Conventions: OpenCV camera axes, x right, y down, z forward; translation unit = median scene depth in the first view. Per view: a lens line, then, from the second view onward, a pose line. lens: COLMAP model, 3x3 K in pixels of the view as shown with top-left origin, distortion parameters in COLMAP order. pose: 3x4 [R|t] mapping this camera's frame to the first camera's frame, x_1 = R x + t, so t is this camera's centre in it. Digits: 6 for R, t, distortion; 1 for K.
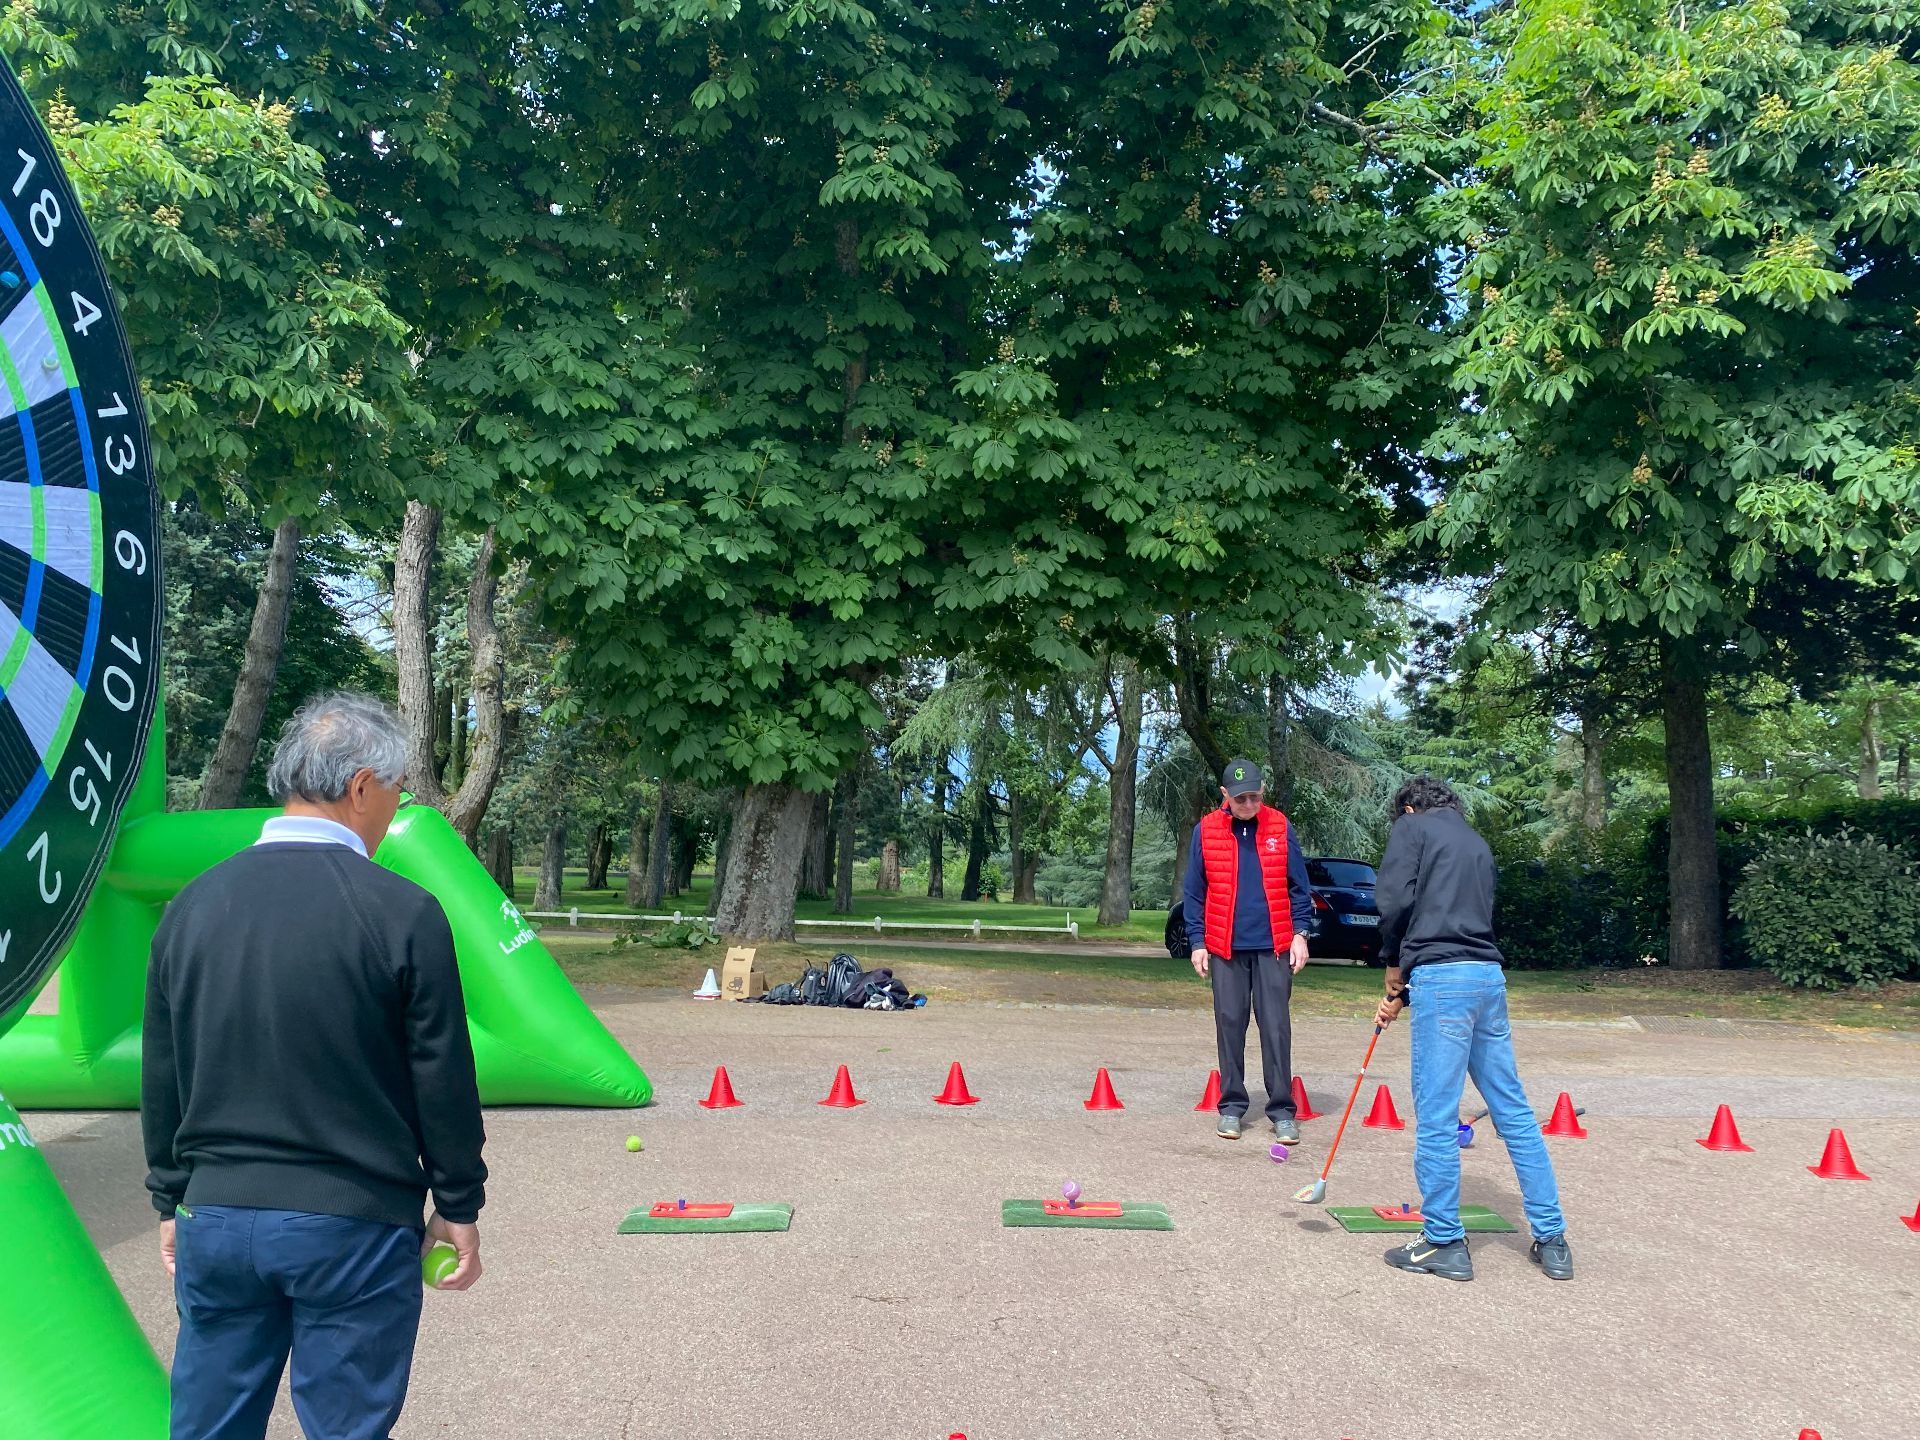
lens RADIAL K [[1468.9, 0, 963.0], [0, 1468.9, 705.7], [0, 0, 1]] dist [0.026019, -0.025234]
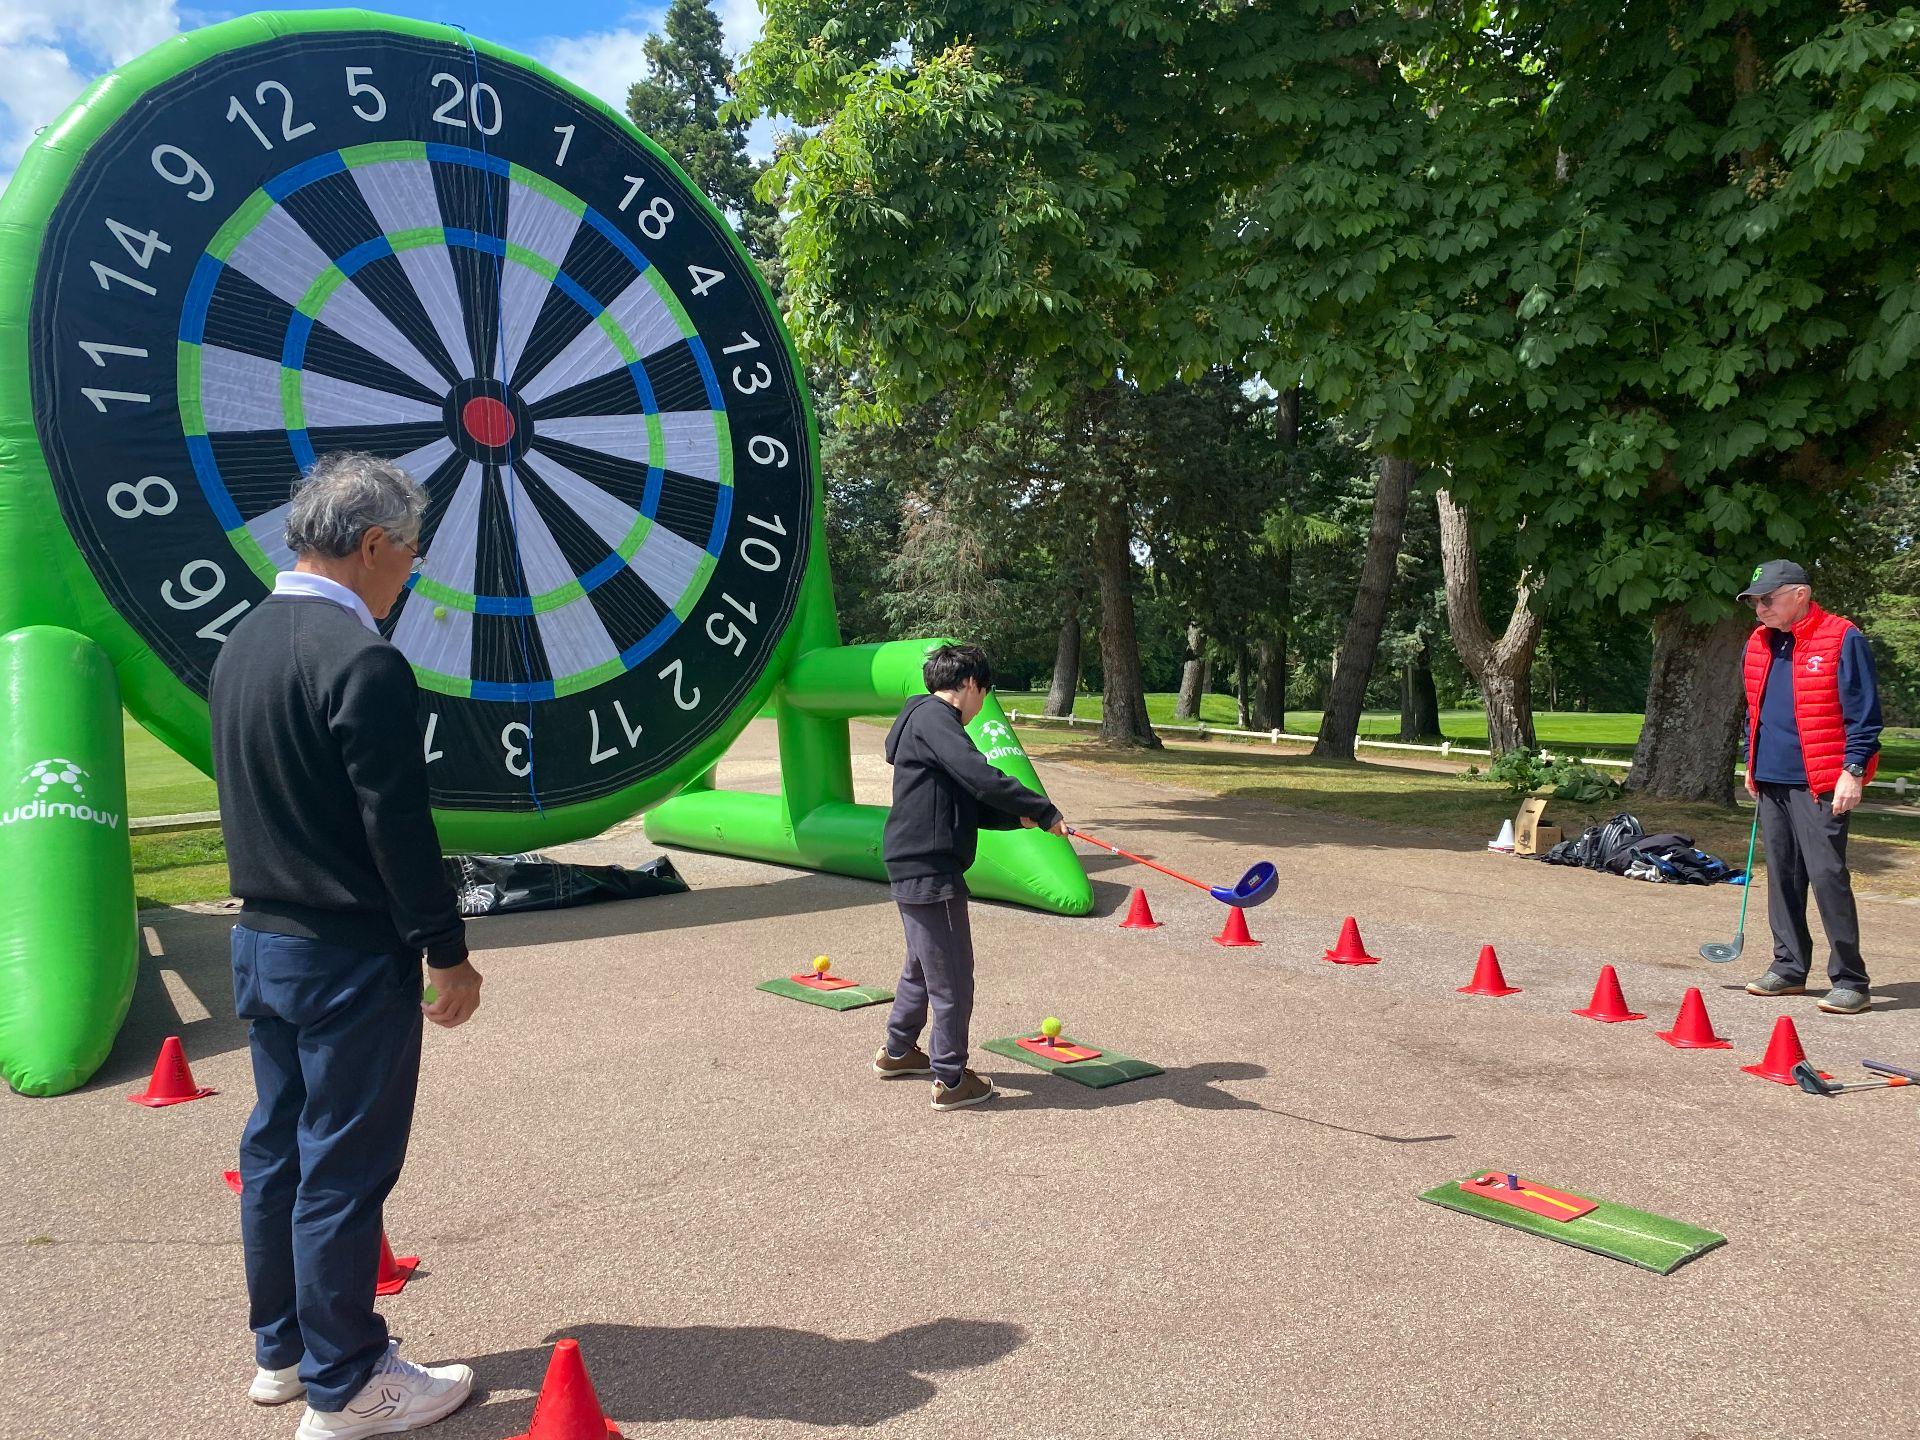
lens RADIAL K [[1468.9, 0, 1001.0], [0, 1468.9, 706.3], [0, 0, 1]] dist [0.026019, -0.025234]
pose [[0.600359, 0.014537, -0.799598, 0.372083], [0.062237, 0.995953, 0.064837, 0.030745], [0.797305, -0.088690, 0.597025, 0.211679]]
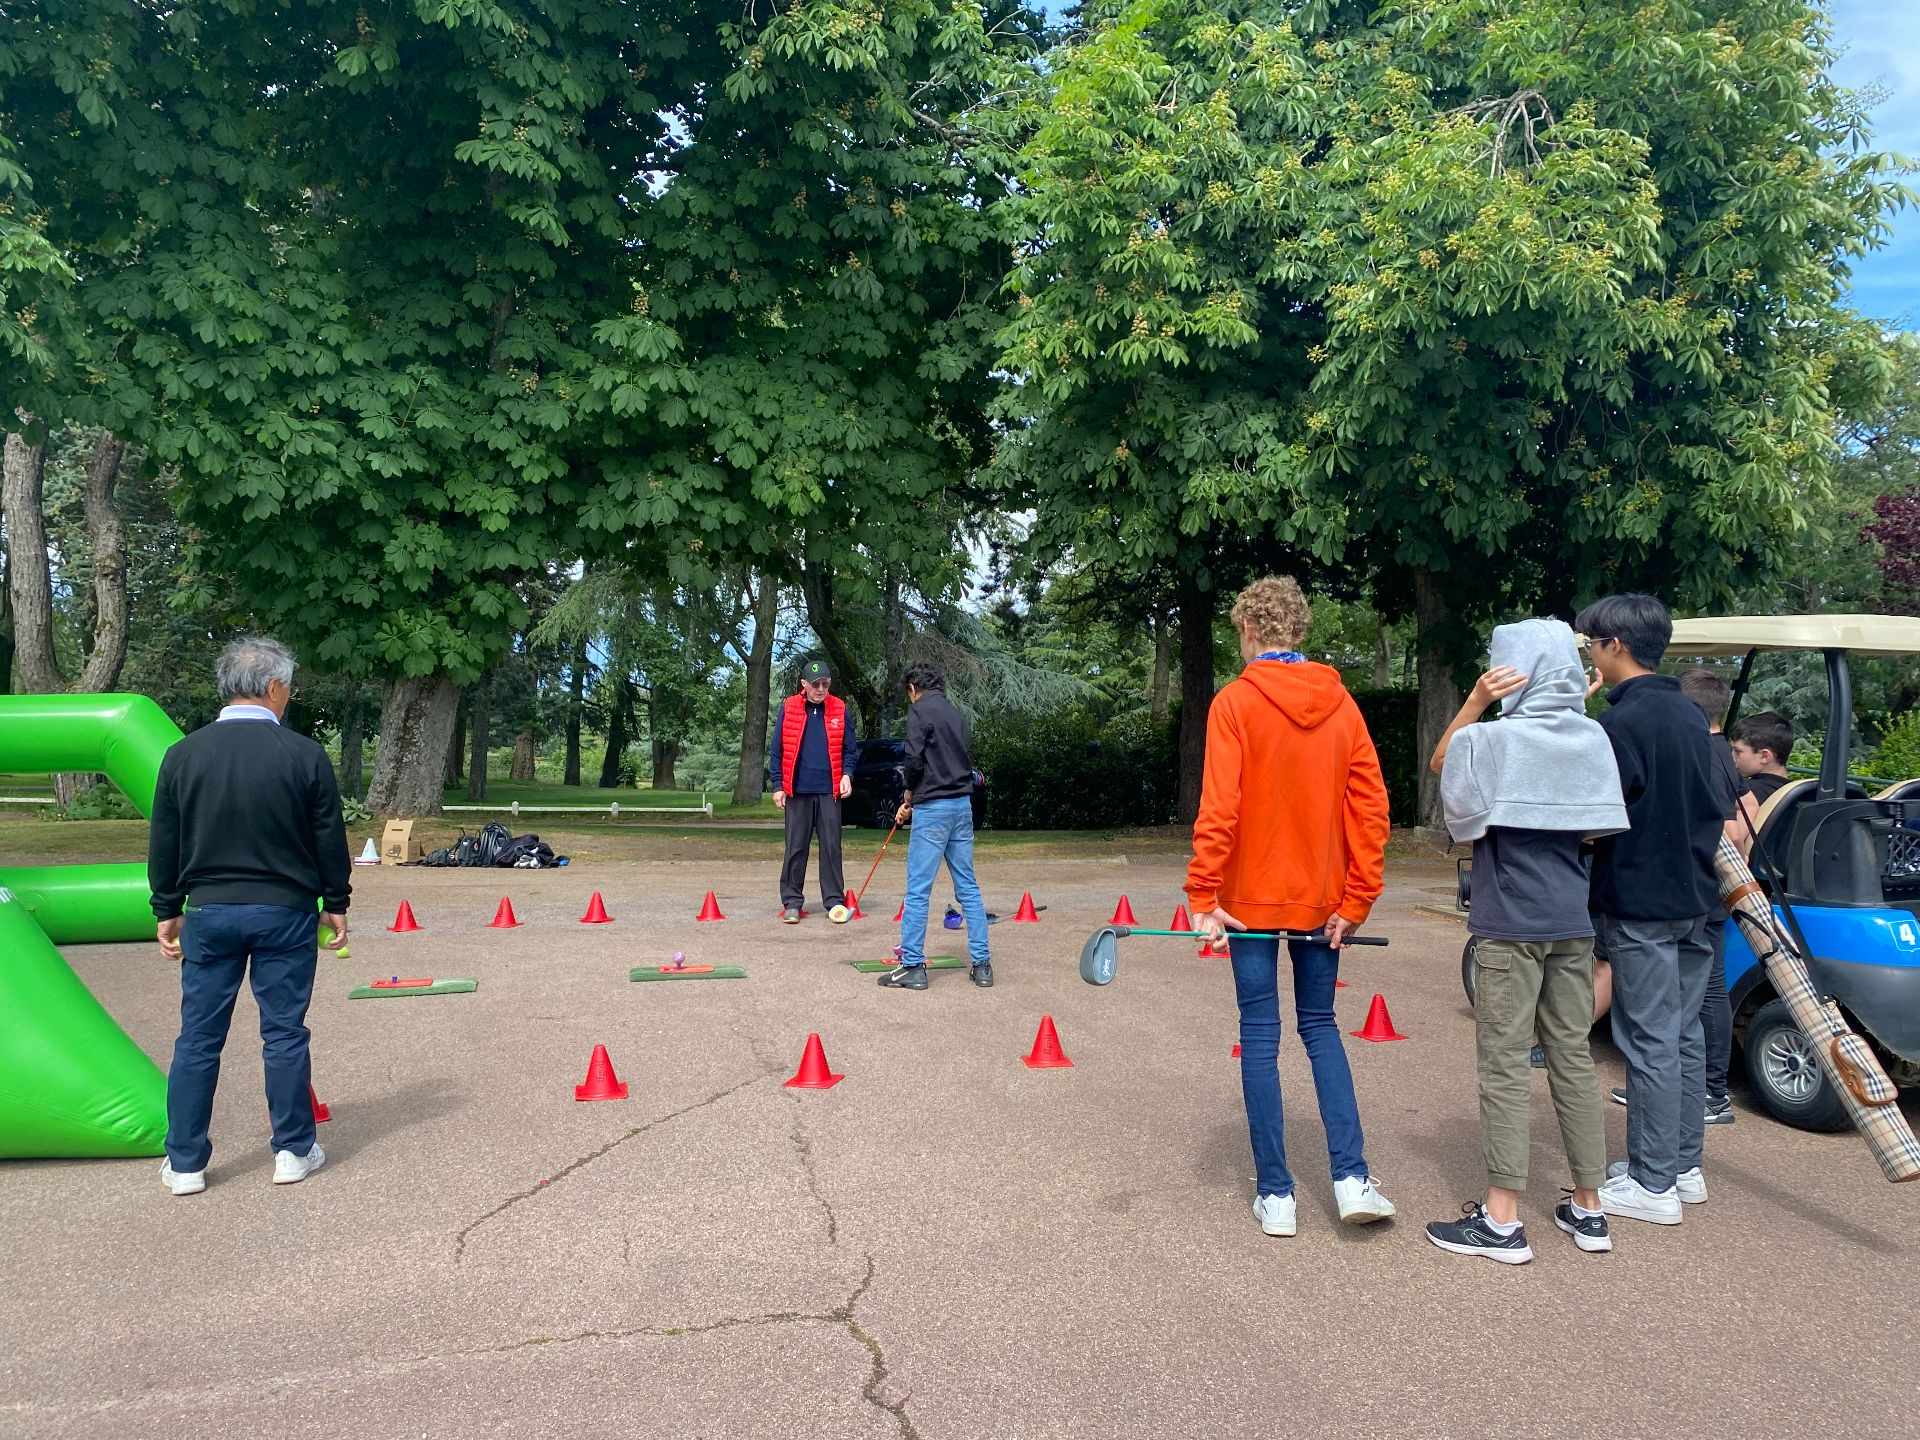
lens RADIAL K [[1468.9, 0, 1028.9], [0, 1468.9, 689.4], [0, 0, 1]] dist [0.026019, -0.025234]
pose [[0.960243, 0.002926, 0.279151, -0.001127], [-0.021151, 0.997833, 0.062298, -0.018162], [-0.278364, -0.065725, 0.958224, -0.226251]]
